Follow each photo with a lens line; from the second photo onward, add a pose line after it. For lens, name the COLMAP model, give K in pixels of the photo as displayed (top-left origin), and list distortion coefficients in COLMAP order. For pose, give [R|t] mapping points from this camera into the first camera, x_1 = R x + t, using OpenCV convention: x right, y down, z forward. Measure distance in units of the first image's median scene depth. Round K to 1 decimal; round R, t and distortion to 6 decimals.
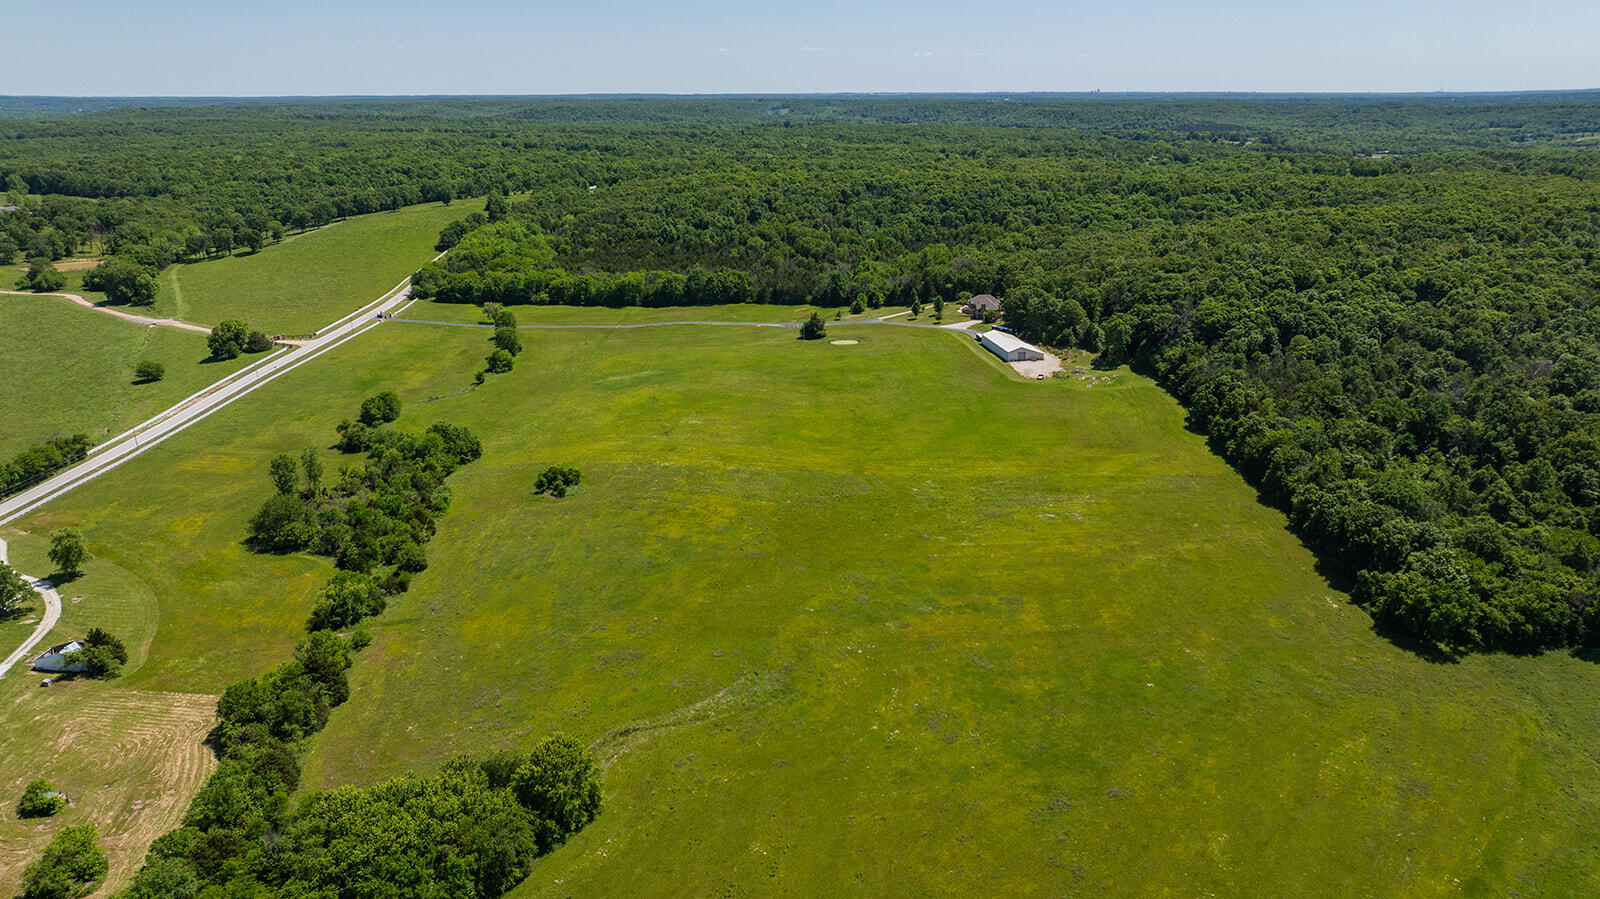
lens RADIAL K [[1137.2, 0, 792.4], [0, 1137.2, 445.0], [0, 0, 1]] dist [-0.051453, 0.075004]
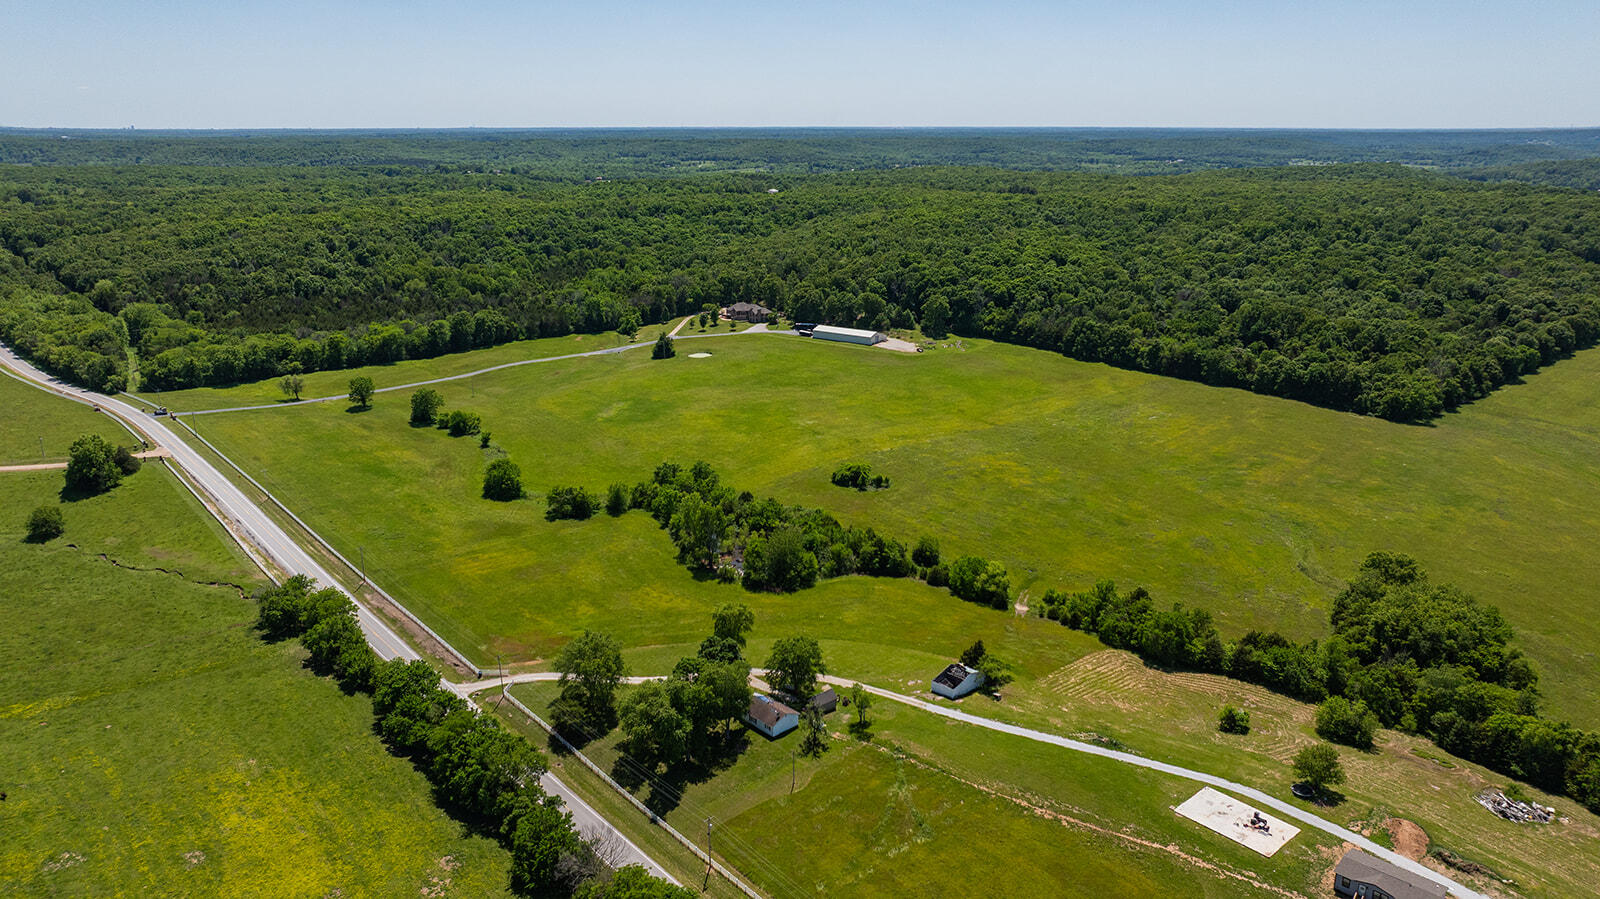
lens RADIAL K [[1137.2, 0, 792.4], [0, 1137.2, 445.0], [0, 0, 1]] dist [-0.051453, 0.075004]
pose [[0.686234, -0.187936, 0.702683, -0.776778], [0.209604, 0.976160, 0.056381, -0.057700], [-0.696527, 0.108595, 0.709265, 0.205032]]
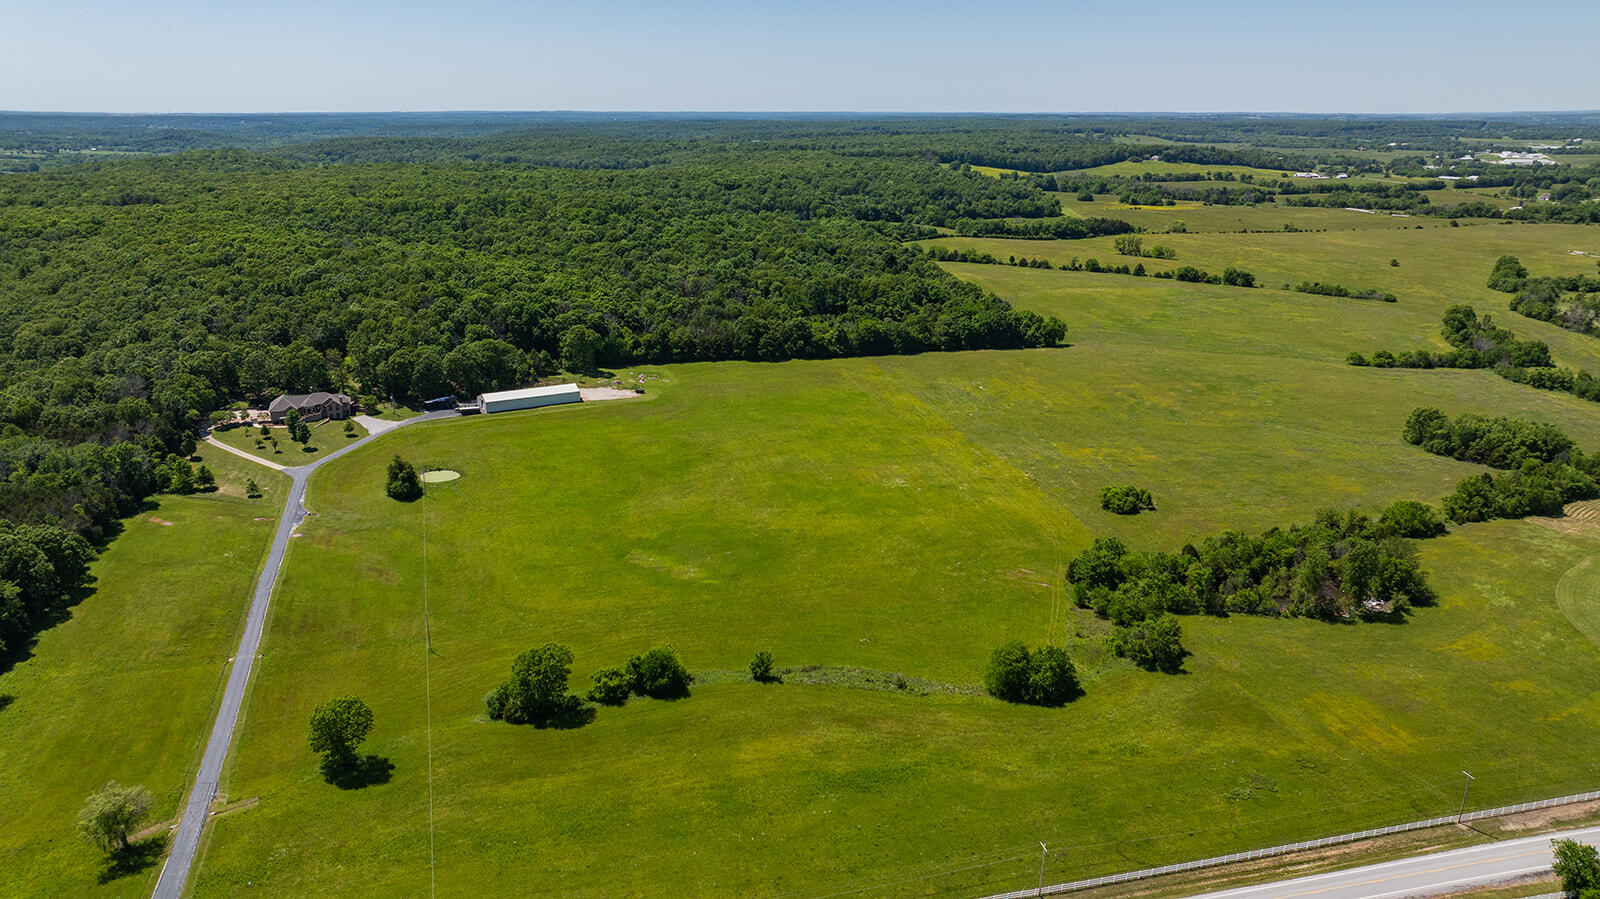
lens RADIAL K [[1137.2, 0, 792.4], [0, 1137.2, 445.0], [0, 0, 1]] dist [-0.051453, 0.075004]
pose [[-0.372809, -0.263837, 0.889609, -0.758408], [0.274240, 0.884568, 0.377268, -0.364051], [-0.886457, 0.384616, -0.257420, 1.136089]]
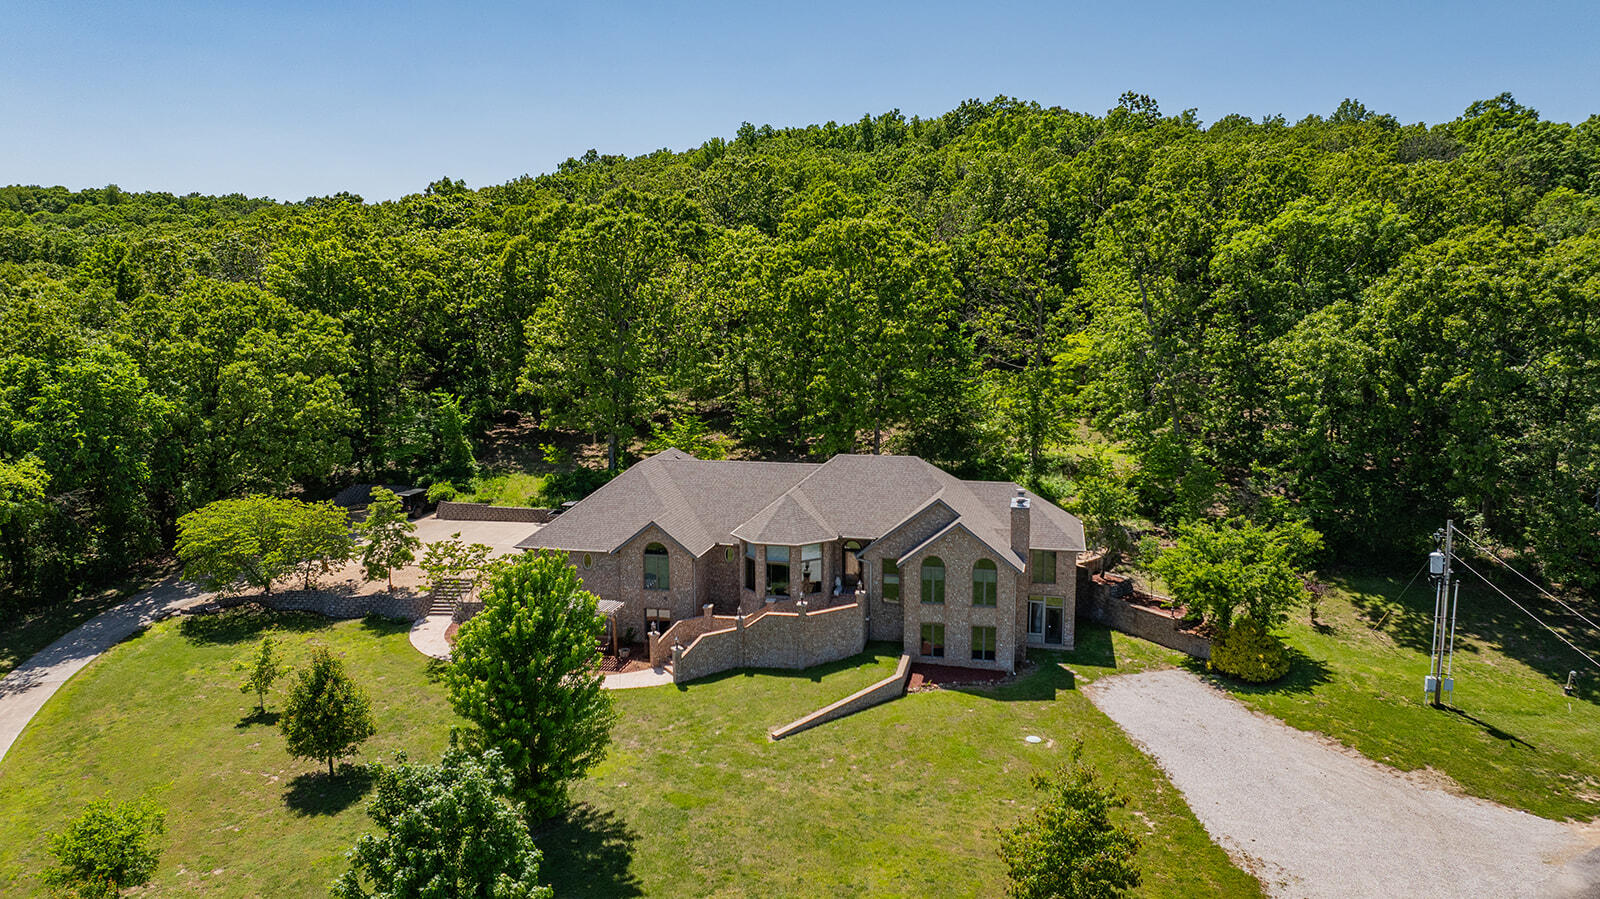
lens RADIAL K [[1137.2, 0, 792.4], [0, 1137.2, 445.0], [0, 0, 1]] dist [-0.051453, 0.075004]
pose [[0.203332, -0.138225, 0.969304, 0.088862], [0.295471, 0.952493, 0.073846, -0.174054], [-0.933463, 0.271386, 0.234514, 1.202674]]
